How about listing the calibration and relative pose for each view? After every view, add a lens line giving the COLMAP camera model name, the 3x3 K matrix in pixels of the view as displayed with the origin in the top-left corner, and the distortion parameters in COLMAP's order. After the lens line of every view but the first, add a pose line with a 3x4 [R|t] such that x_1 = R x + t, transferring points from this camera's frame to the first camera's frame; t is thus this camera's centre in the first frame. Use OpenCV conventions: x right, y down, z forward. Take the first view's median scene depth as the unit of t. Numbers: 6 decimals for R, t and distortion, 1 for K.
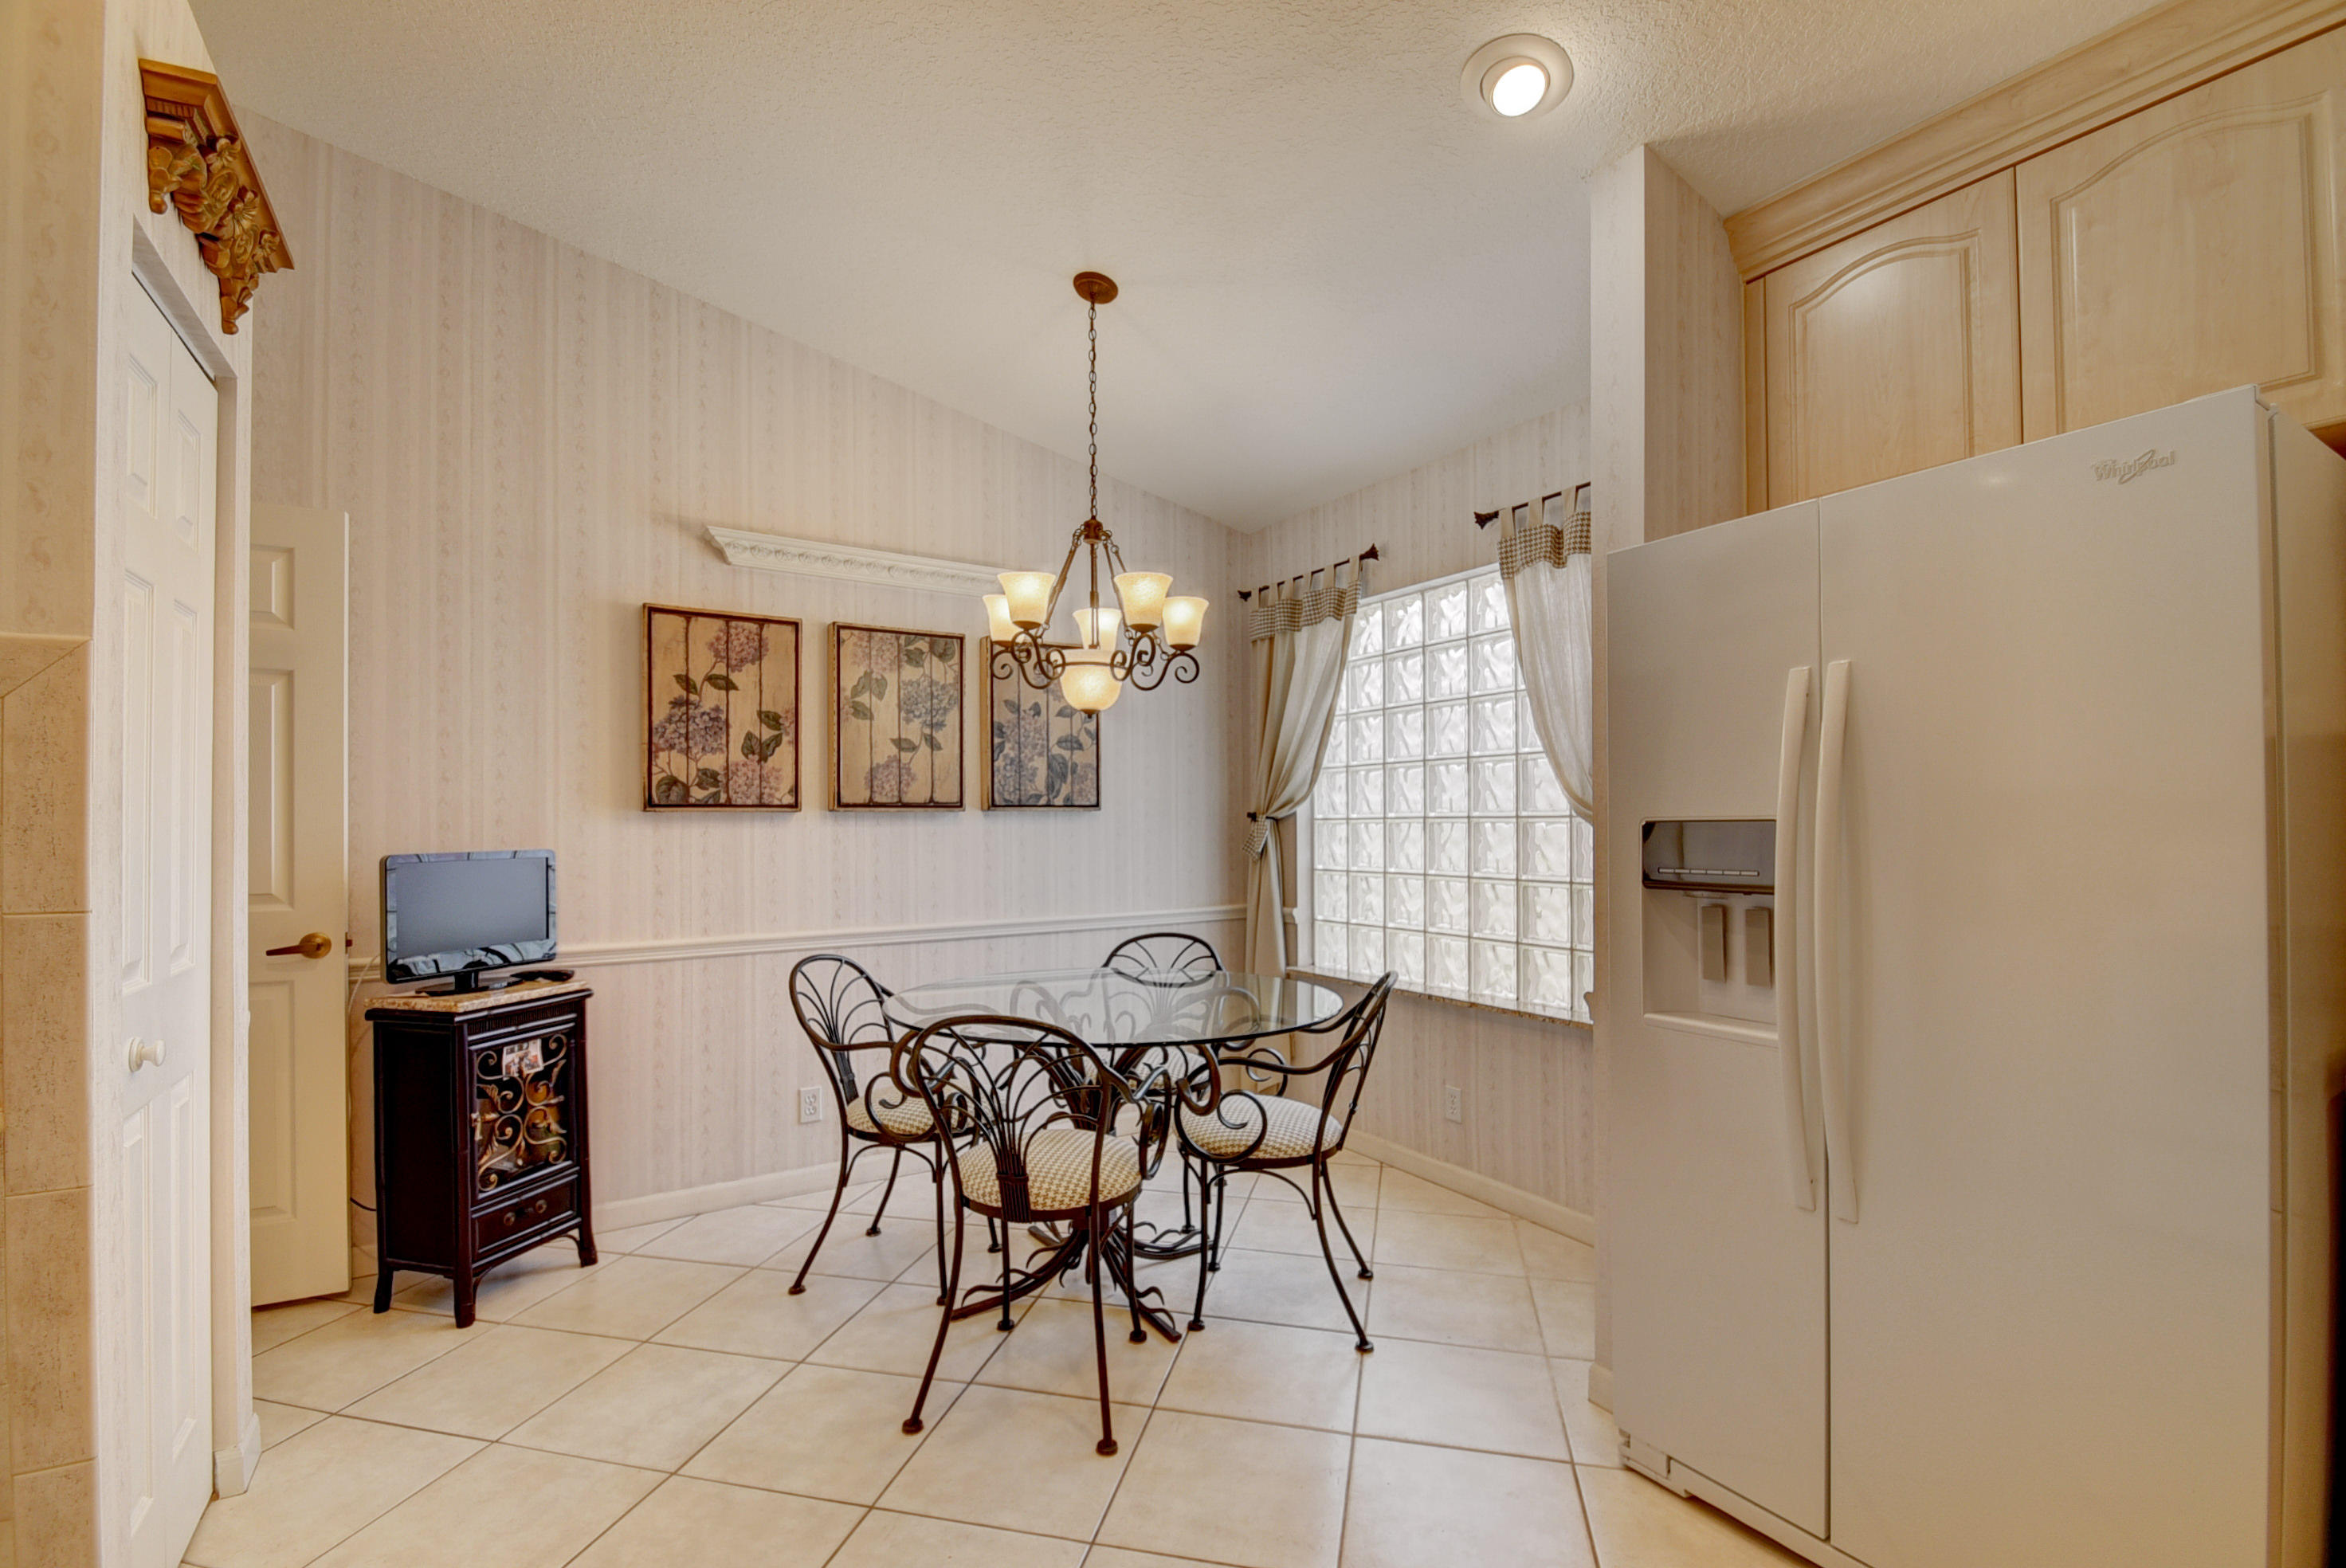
lens RADIAL K [[1034.5, 0, 1188.0], [0, 1034.5, 817.0], [0, 0, 1]] dist [0.008477, -0.011728]
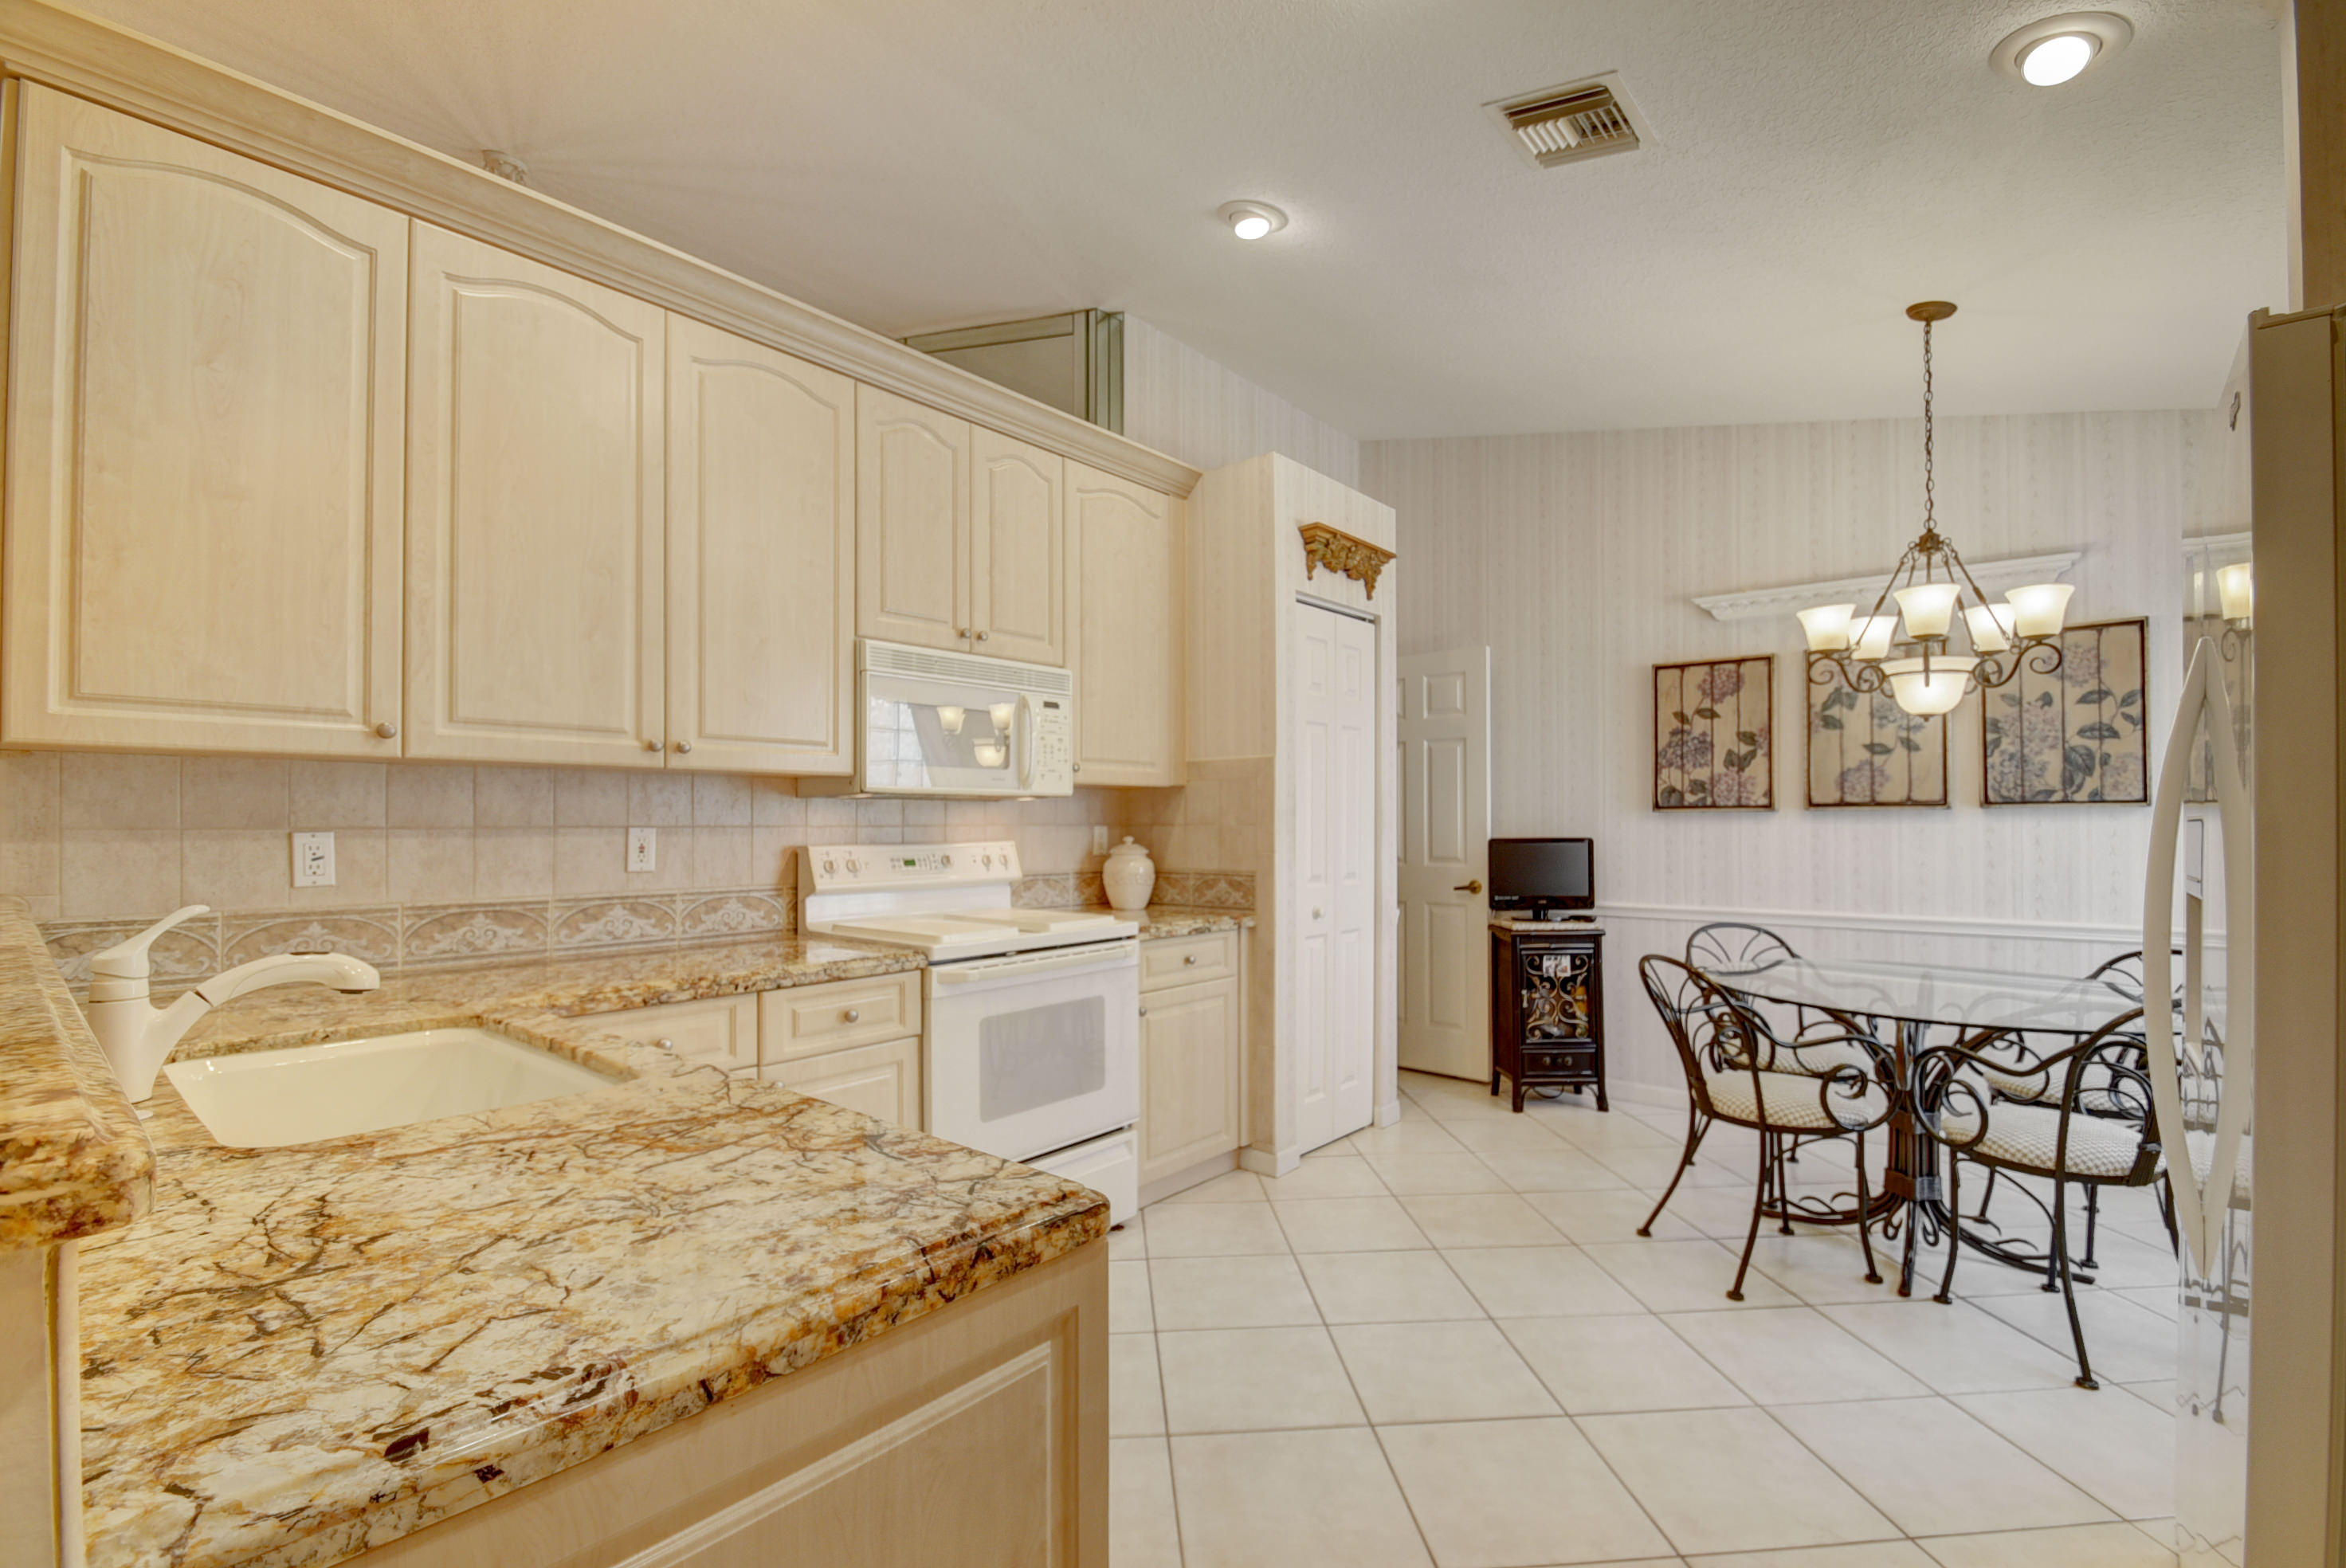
lens RADIAL K [[1034.5, 0, 1179.1], [0, 1034.5, 818.7], [0, 0, 1]] dist [0.008477, -0.011728]
pose [[0.304389, 0.000553, -0.952548, 0.592677], [0.005627, 0.999981, 0.002378, -0.002732], [0.952531, -0.006084, 0.304380, -0.042372]]
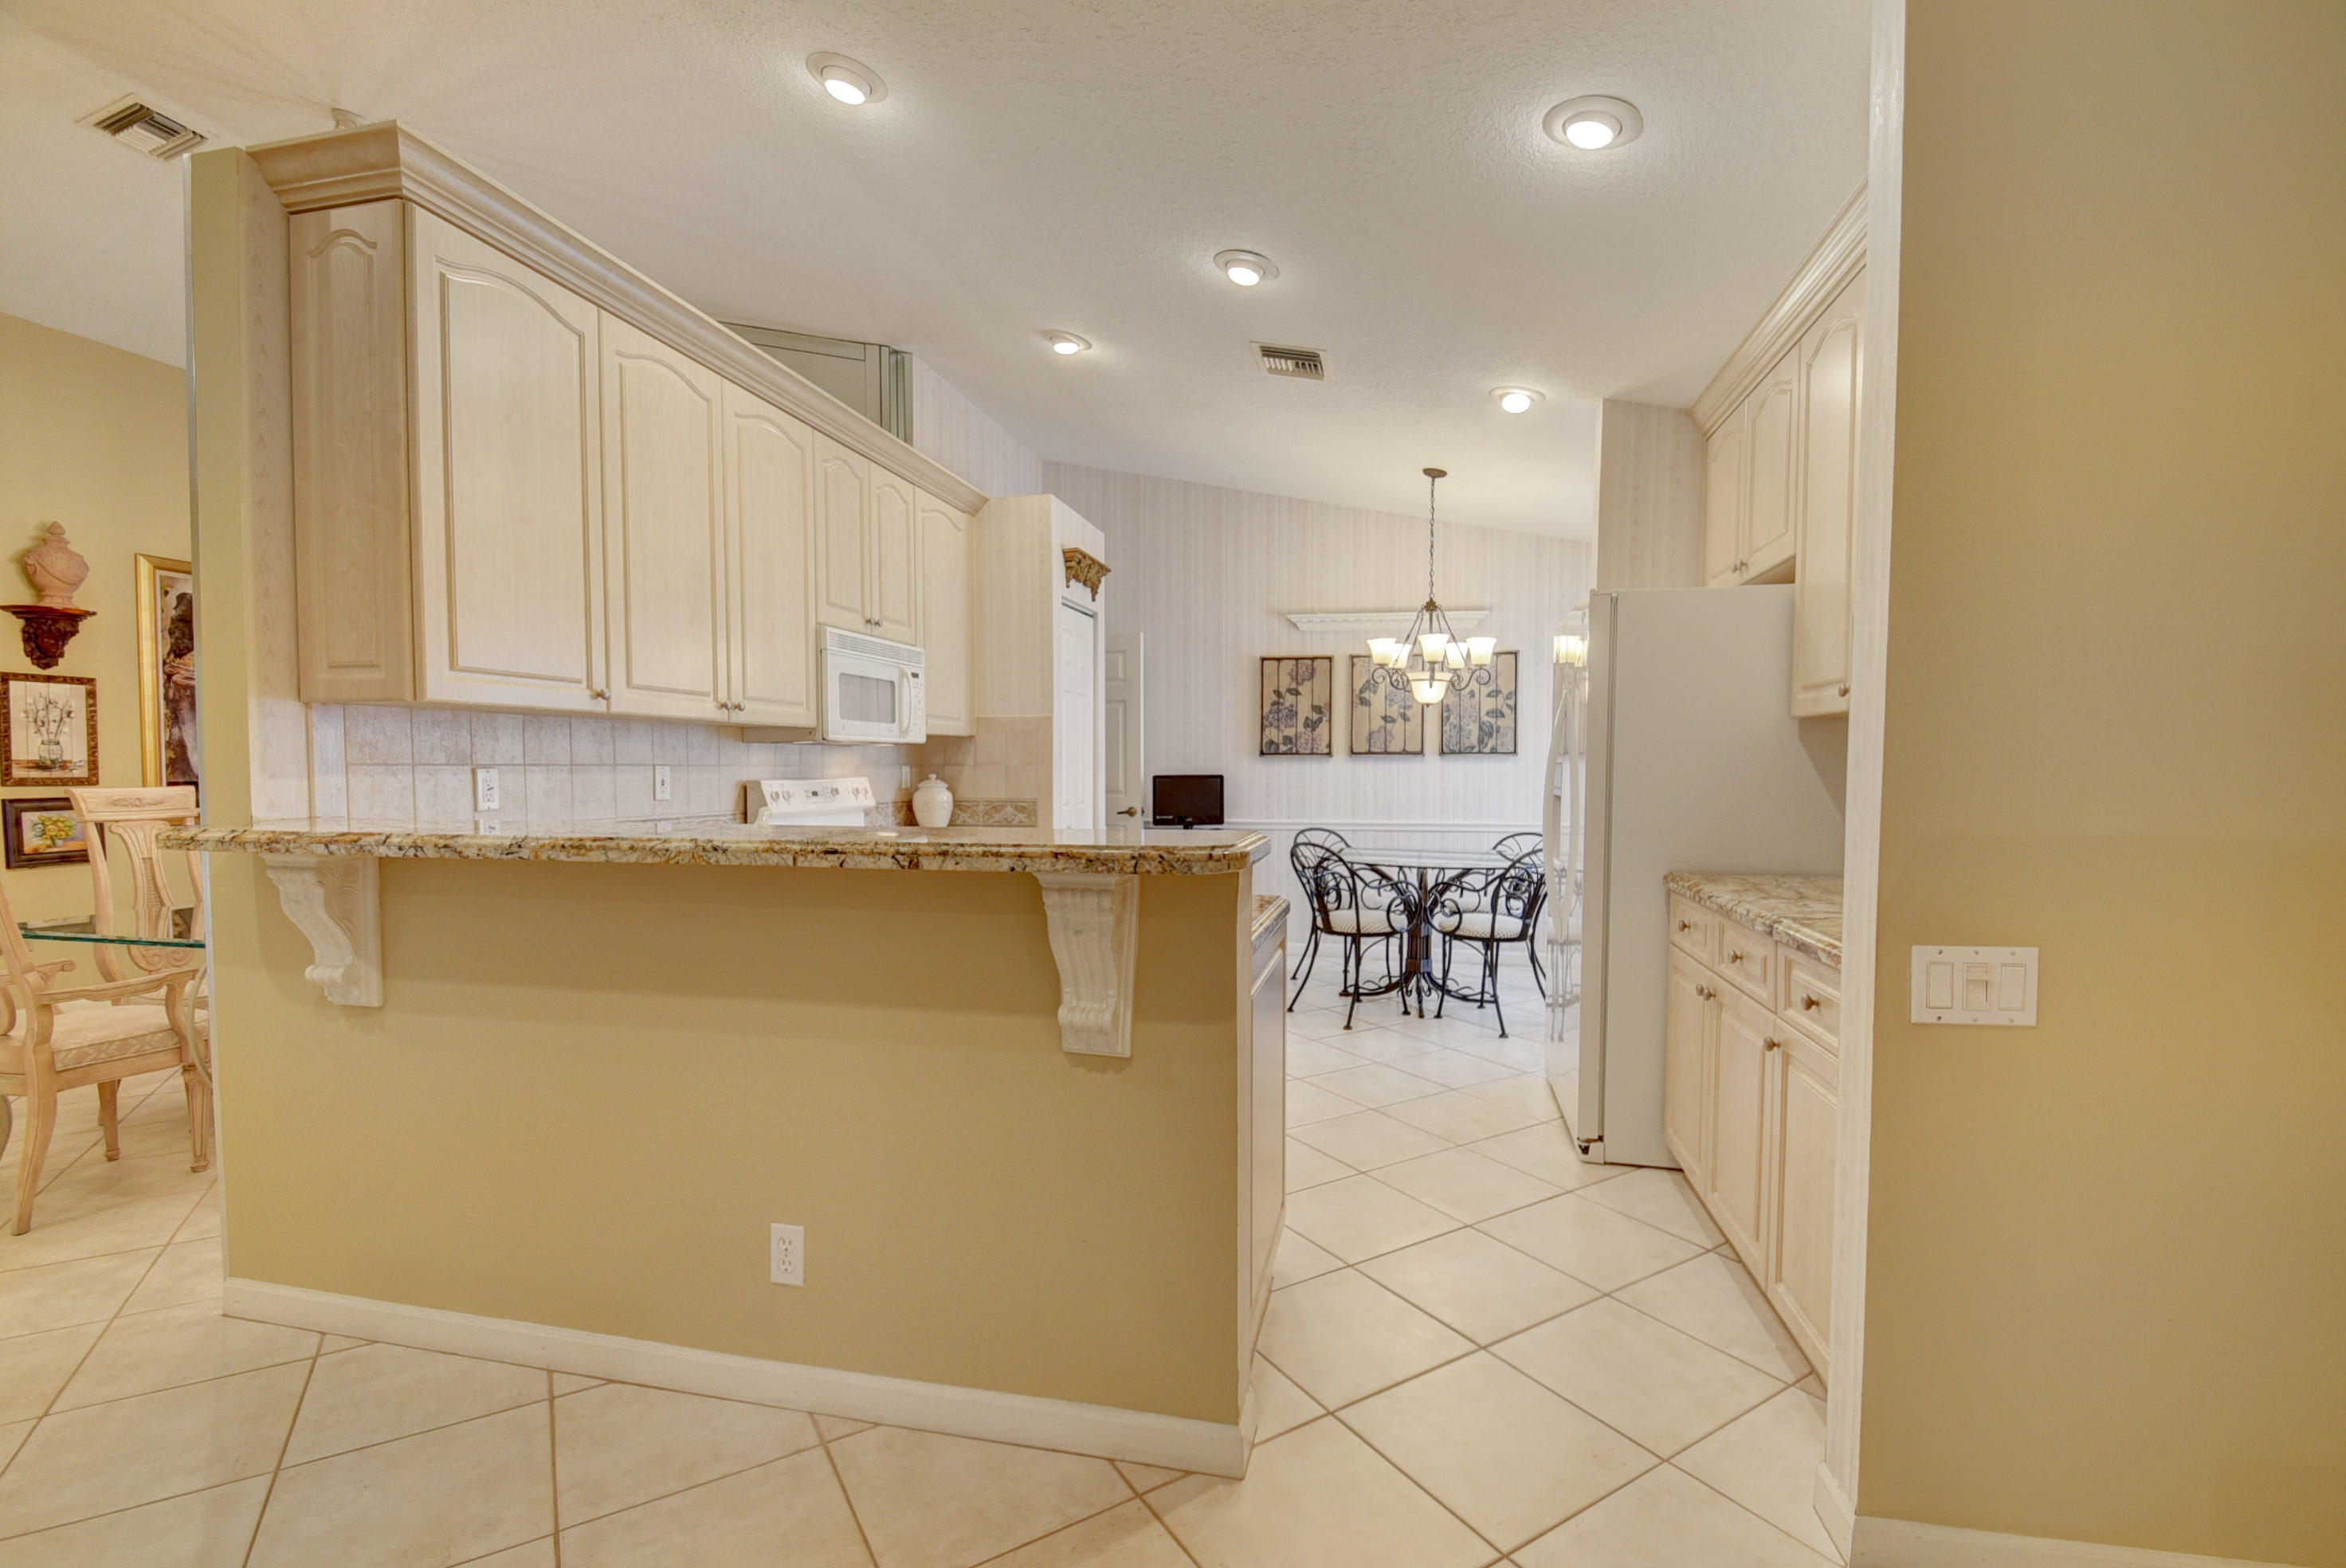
lens RADIAL K [[1034.5, 0, 1188.8], [0, 1034.5, 817.6], [0, 0, 1]] dist [0.008477, -0.011728]
pose [[0.713010, 0.041270, -0.699939, 0.799344], [-0.000232, 0.998280, 0.058625, -0.005230], [0.701154, -0.041638, 0.711793, -0.563228]]
